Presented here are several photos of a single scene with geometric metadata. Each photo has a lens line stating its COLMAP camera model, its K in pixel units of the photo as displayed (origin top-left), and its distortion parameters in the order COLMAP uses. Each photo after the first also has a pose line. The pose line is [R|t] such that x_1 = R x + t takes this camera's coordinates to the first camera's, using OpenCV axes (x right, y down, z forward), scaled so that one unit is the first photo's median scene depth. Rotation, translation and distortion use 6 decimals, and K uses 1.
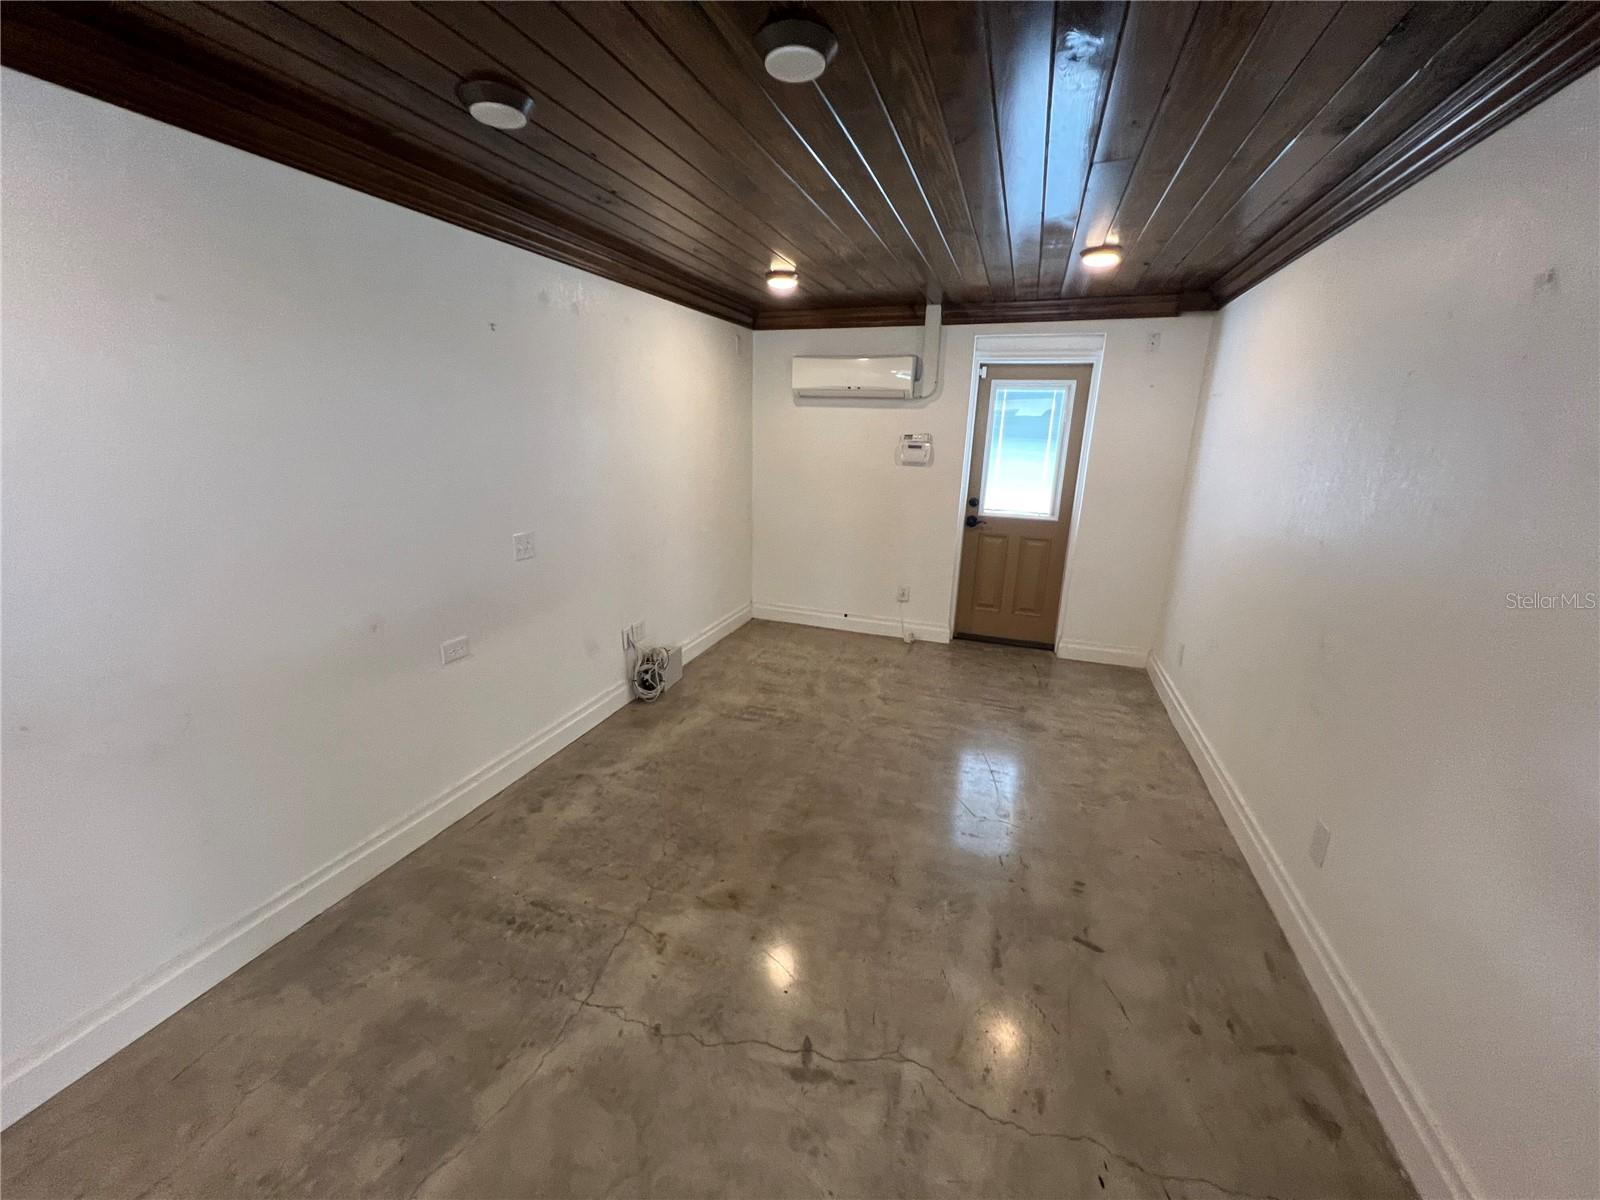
lens RADIAL K [[640.9, 0, 798.7], [0, 640.9, 597.3], [0, 0, 1]] dist [-0.000794, 0.001156]
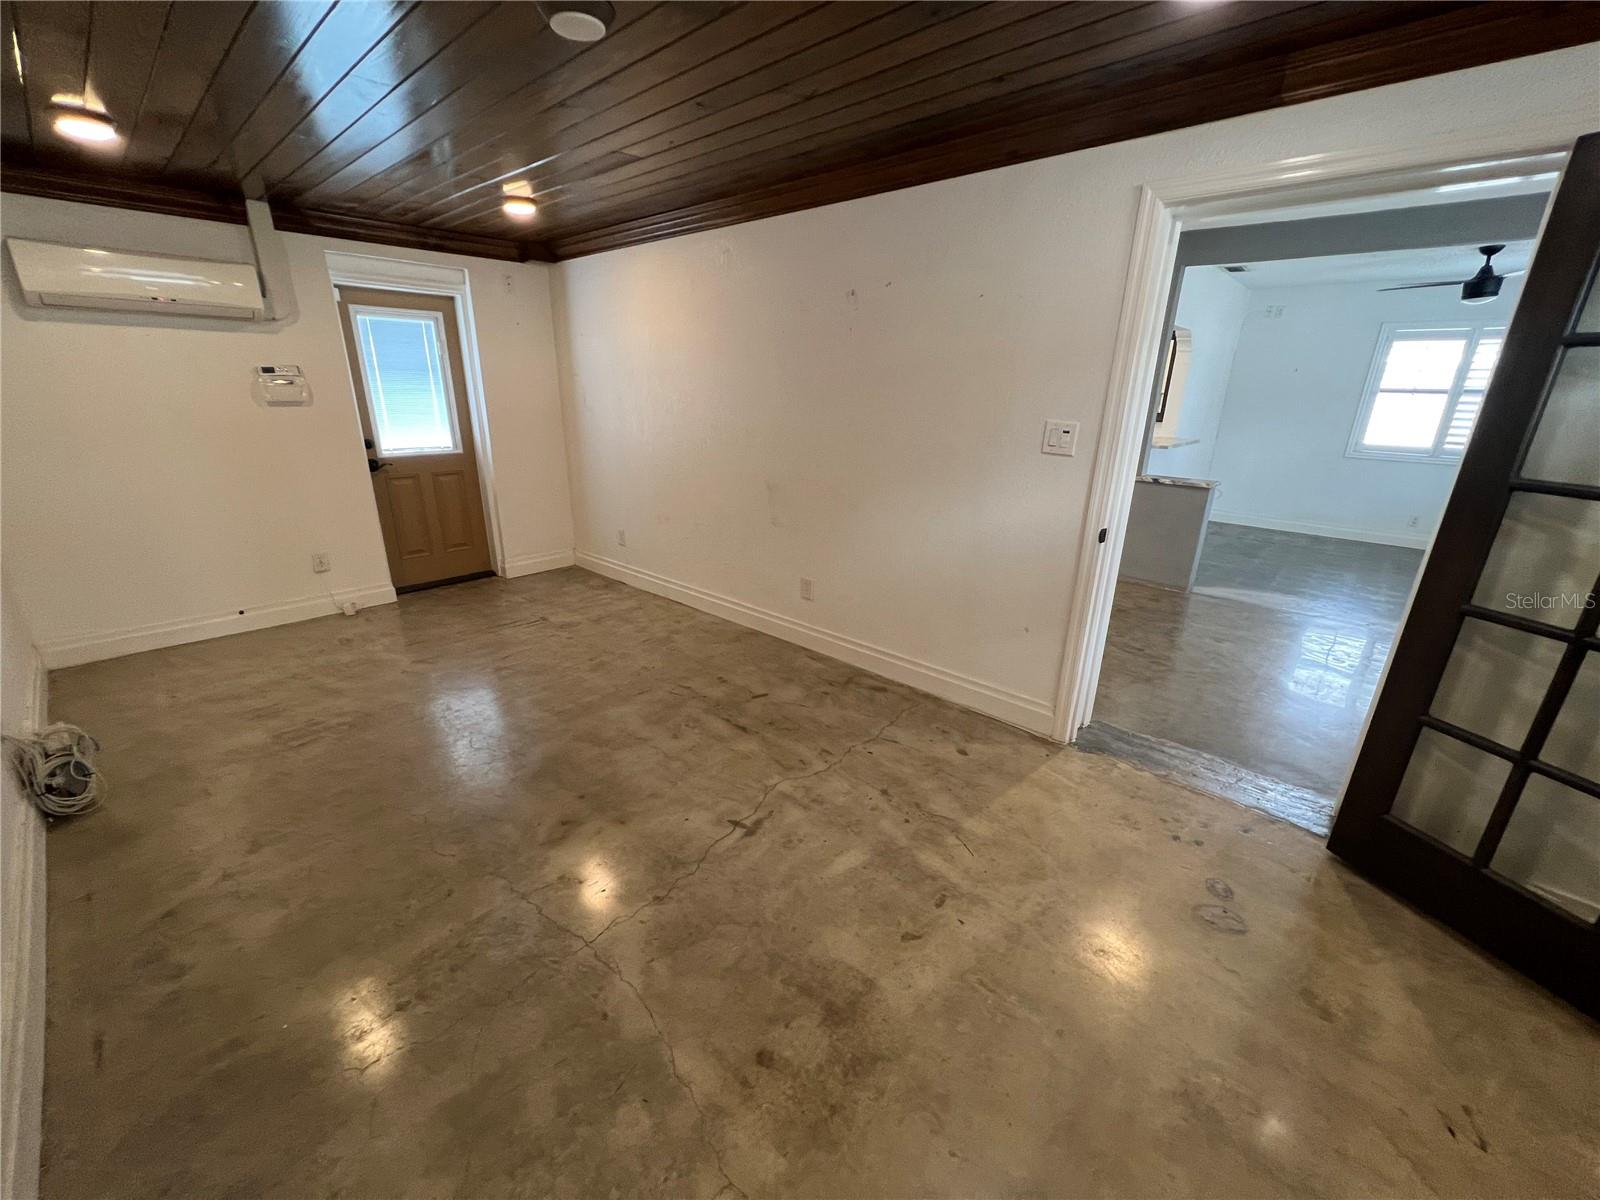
lens RADIAL K [[640.9, 0, 800.7], [0, 640.9, 600.9], [0, 0, 1]] dist [-0.000794, 0.001156]
pose [[0.396790, -0.313071, 0.862870, -0.371688], [0.229752, 0.943989, 0.236852, -0.014600], [-0.888691, 0.104266, 0.446494, 0.083037]]
